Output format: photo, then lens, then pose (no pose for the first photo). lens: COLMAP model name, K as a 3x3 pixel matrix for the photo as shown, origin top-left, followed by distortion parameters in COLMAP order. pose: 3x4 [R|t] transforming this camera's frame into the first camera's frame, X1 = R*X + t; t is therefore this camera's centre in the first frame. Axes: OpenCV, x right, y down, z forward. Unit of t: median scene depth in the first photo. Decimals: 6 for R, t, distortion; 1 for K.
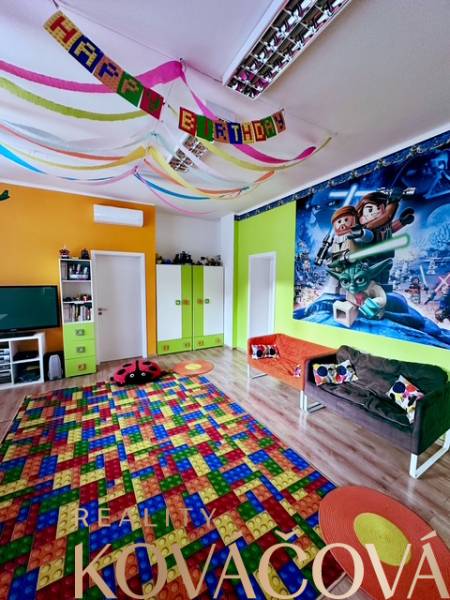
lens RADIAL K [[239.5, 0, 225.0], [0, 239.5, 300.0], [0, 0, 1]] dist [-0.000920, -0.000583]
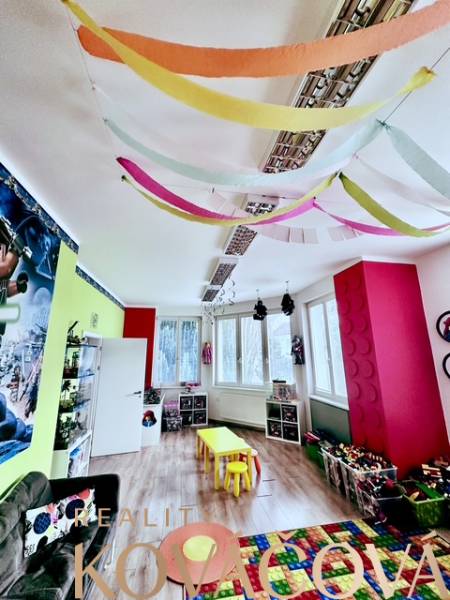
lens RADIAL K [[239.5, 0, 225.0], [0, 239.5, 300.0], [0, 0, 1]] dist [-0.000920, -0.000583]
pose [[-0.943479, 0.078072, 0.322106, -0.052246], [0.036525, 0.990433, -0.133076, -0.125379], [-0.329414, -0.113790, -0.937304, 1.086907]]
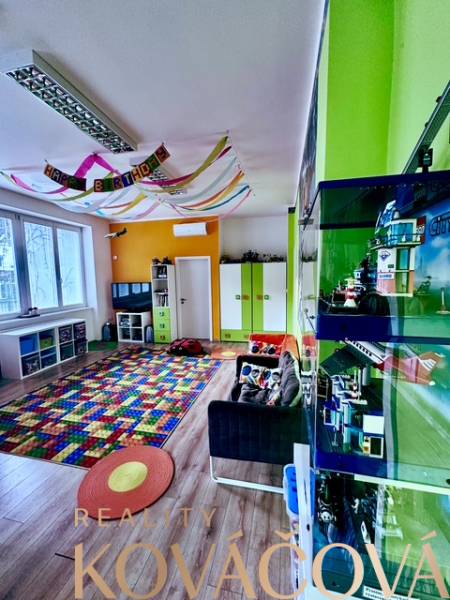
lens RADIAL K [[251.5, 0, 225.0], [0, 251.5, 300.0], [0, 0, 1]] dist [0.001592, 0.000151]
pose [[0.723957, 0.047665, -0.688196, 0.854394], [-0.038254, 0.998849, 0.028939, -0.012415], [0.688783, 0.005375, 0.724947, 0.160165]]
